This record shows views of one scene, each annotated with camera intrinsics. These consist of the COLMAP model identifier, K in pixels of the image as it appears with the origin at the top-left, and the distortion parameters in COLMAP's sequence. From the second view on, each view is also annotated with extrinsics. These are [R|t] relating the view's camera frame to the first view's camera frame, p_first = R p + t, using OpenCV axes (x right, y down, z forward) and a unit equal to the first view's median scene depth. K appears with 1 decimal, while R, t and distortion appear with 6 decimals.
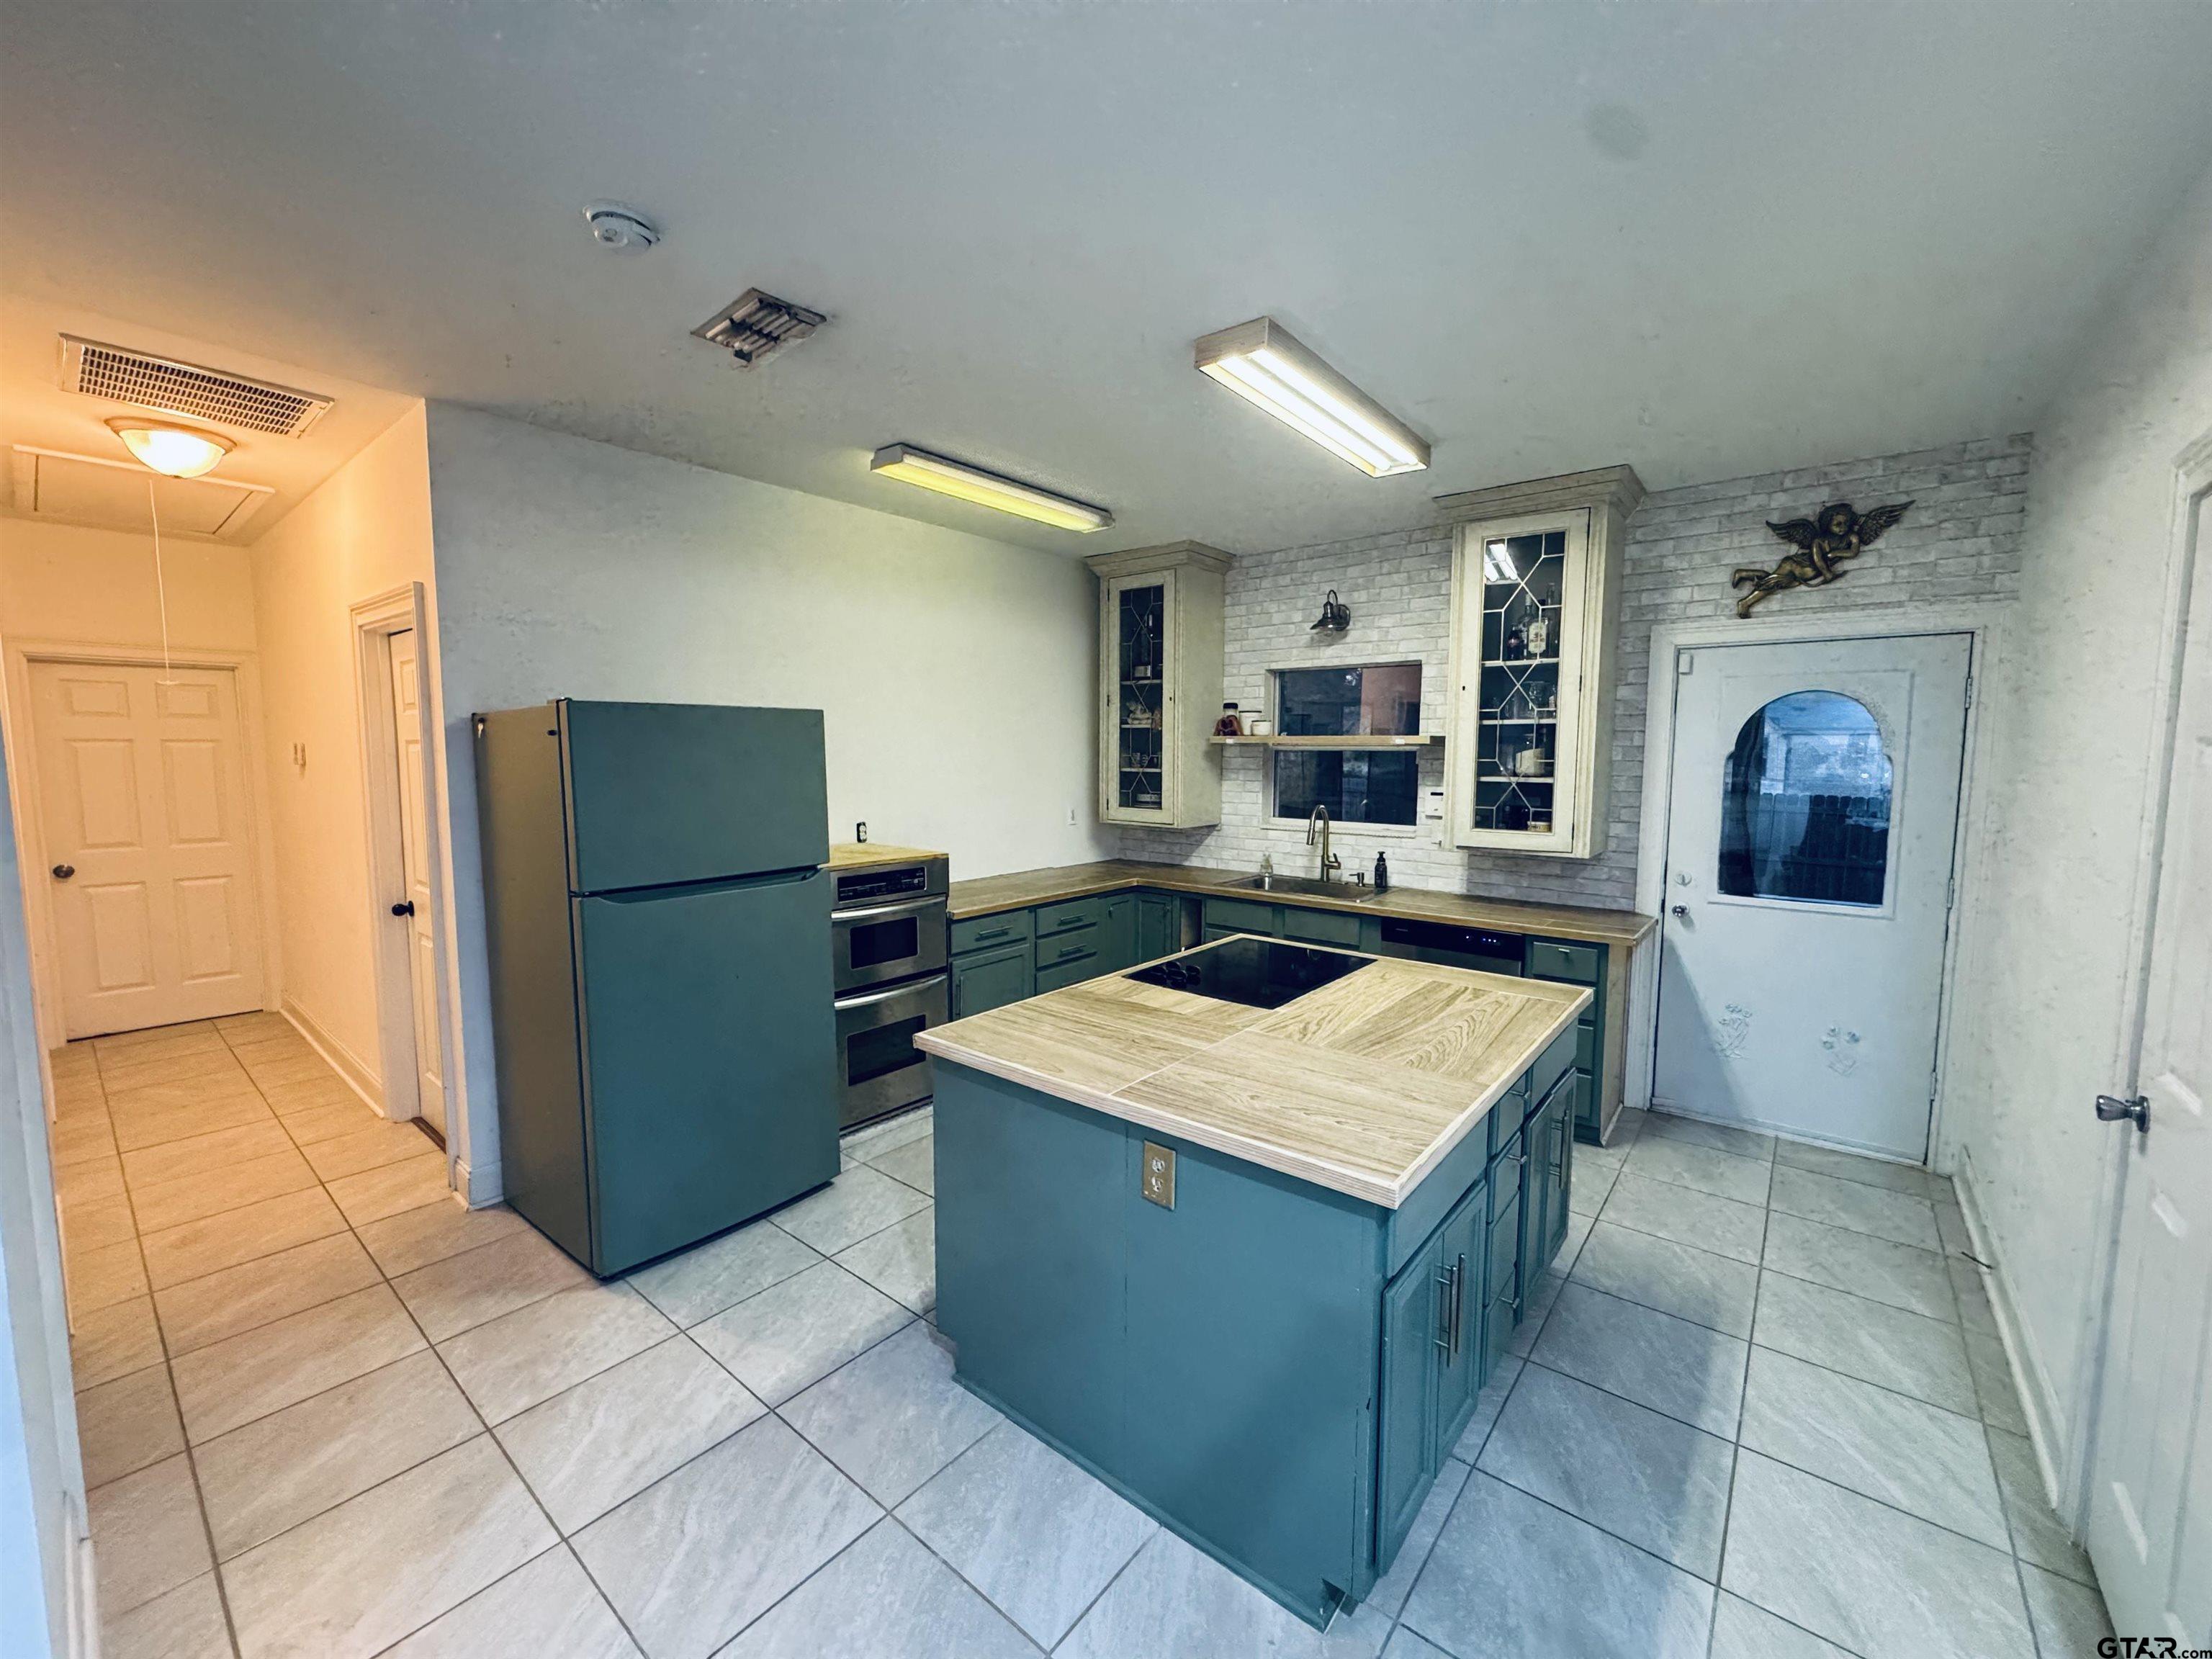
lens RADIAL K [[880.3, 0, 1106.6], [0, 880.3, 825.5], [0, 0, 1]] dist [-0.002439, -0.000335]
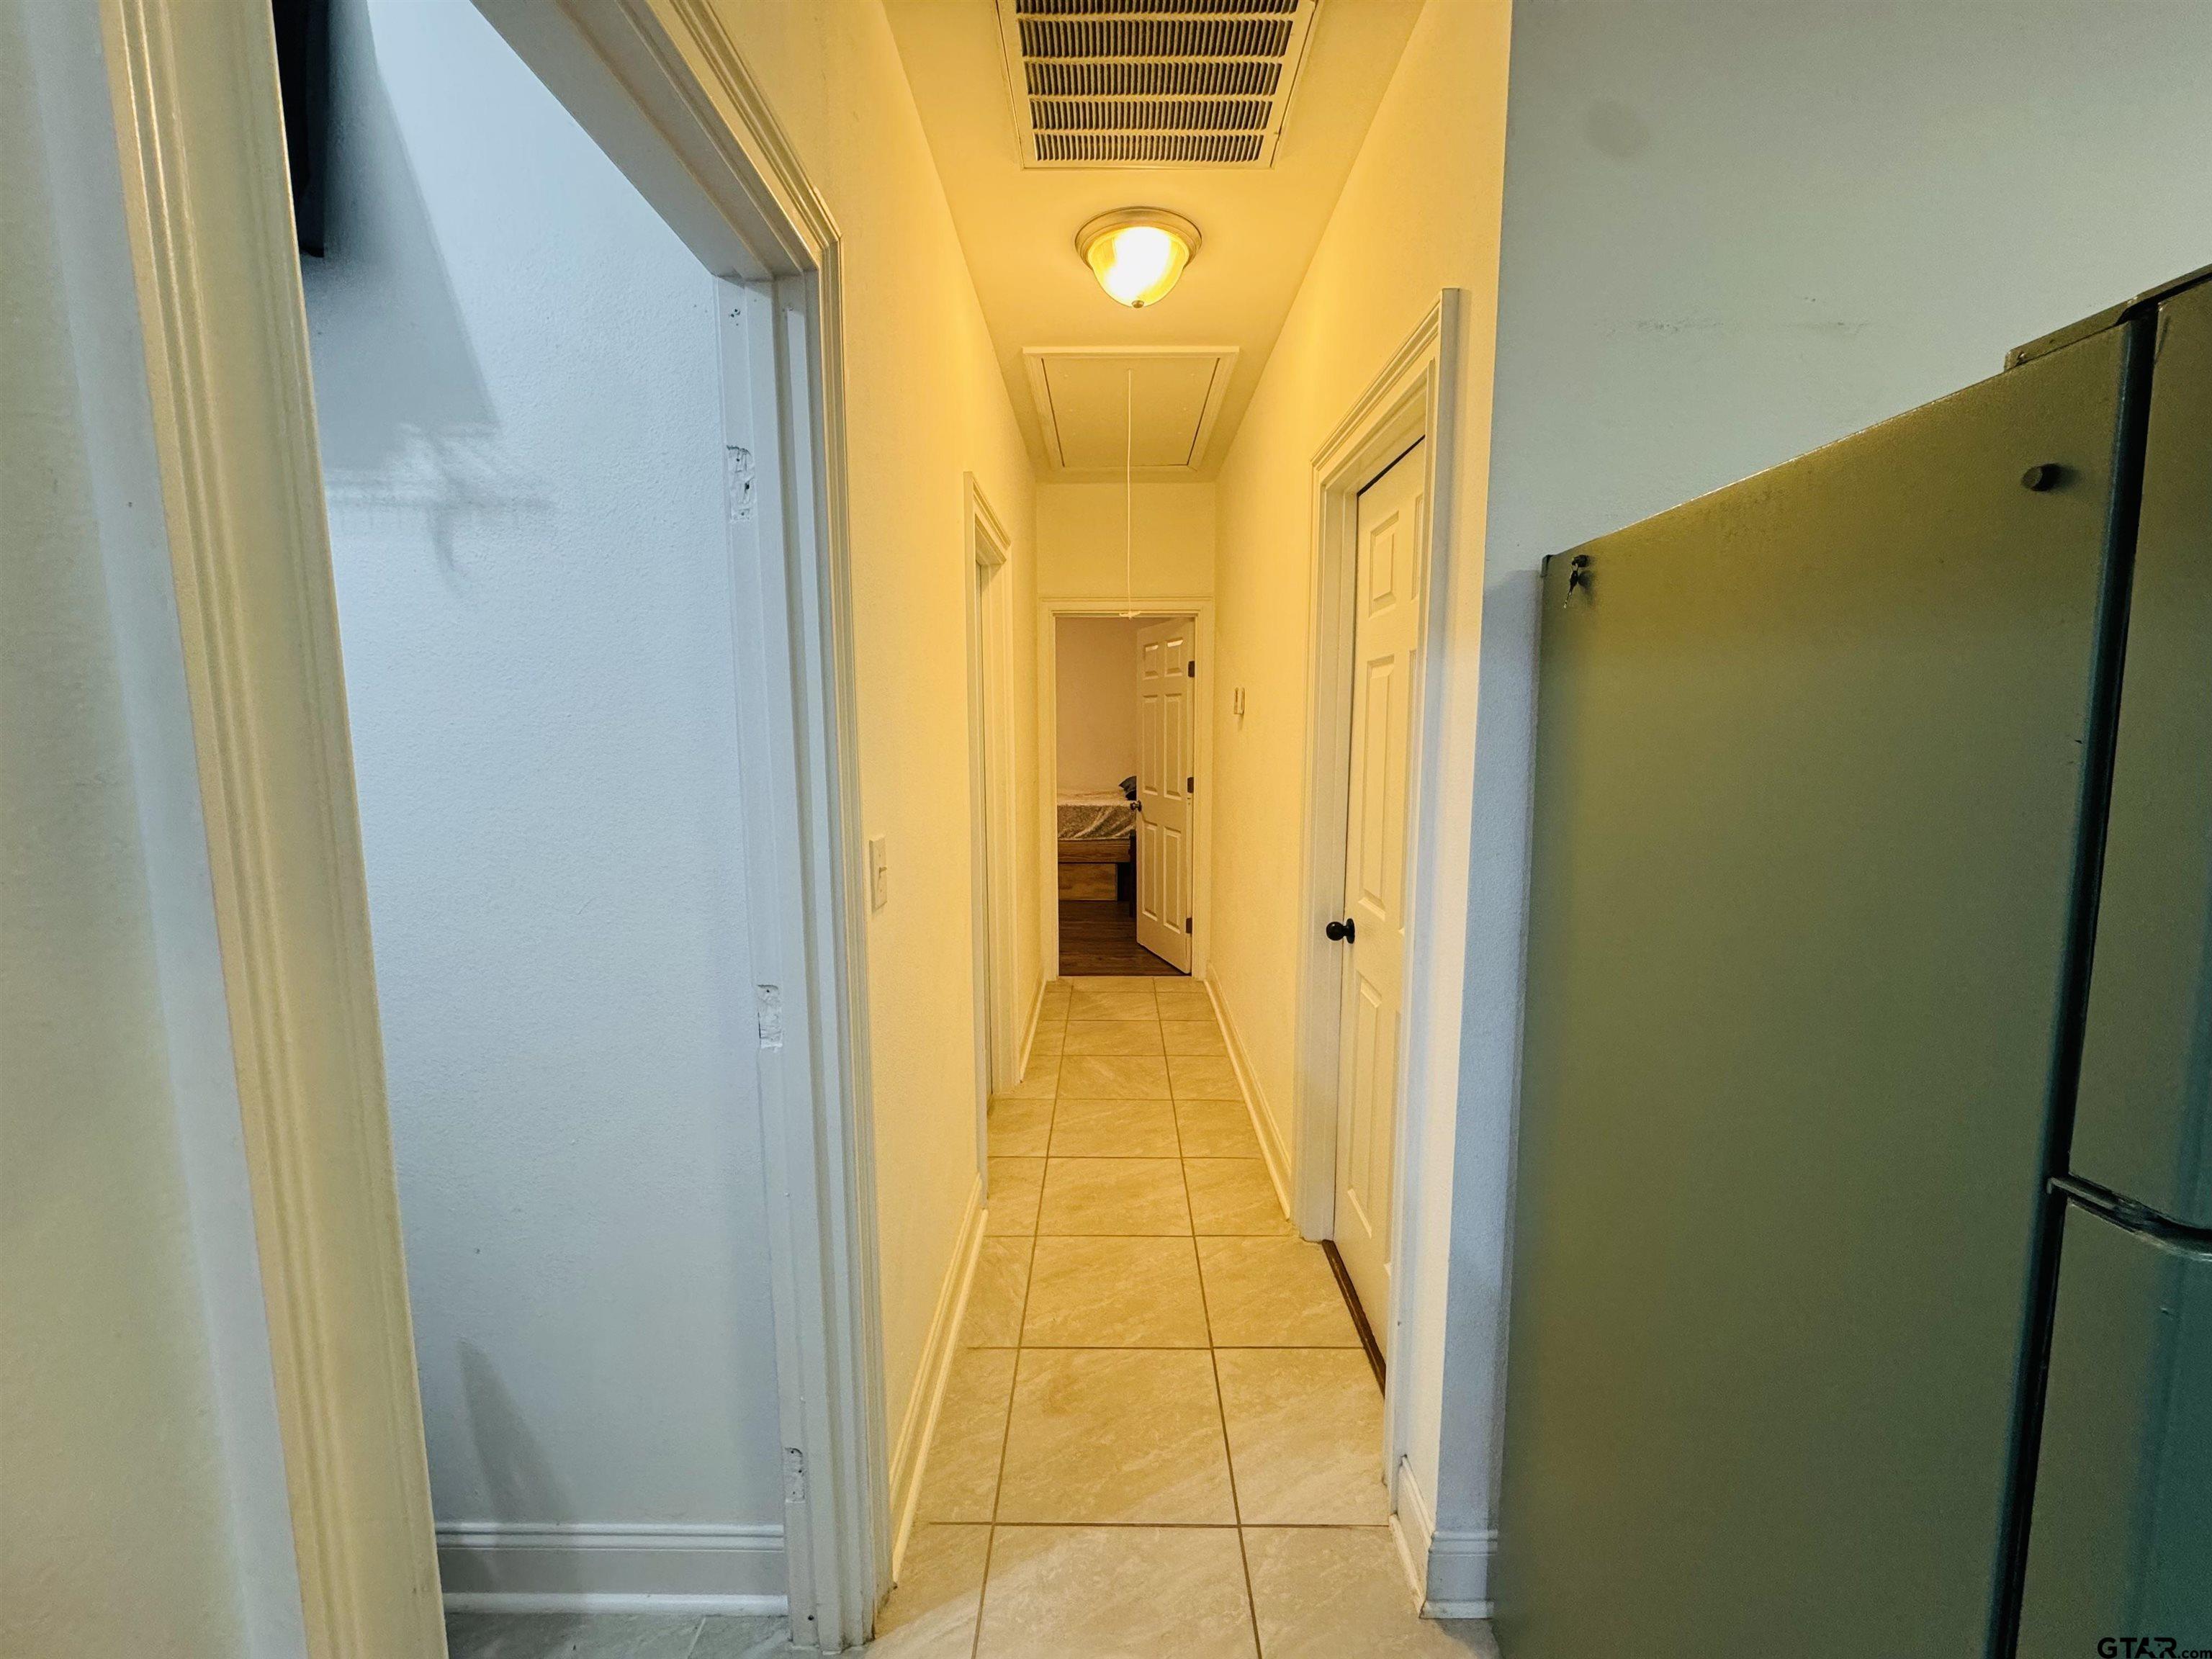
lens RADIAL K [[880.3, 0, 1106.6], [0, 880.3, 825.5], [0, 0, 1]] dist [-0.002439, -0.000335]
pose [[0.626208, 0.087921, -0.774683, -0.180878], [-0.064771, 0.996053, 0.060688, -0.003607], [0.776961, 0.012174, 0.629431, 0.200664]]
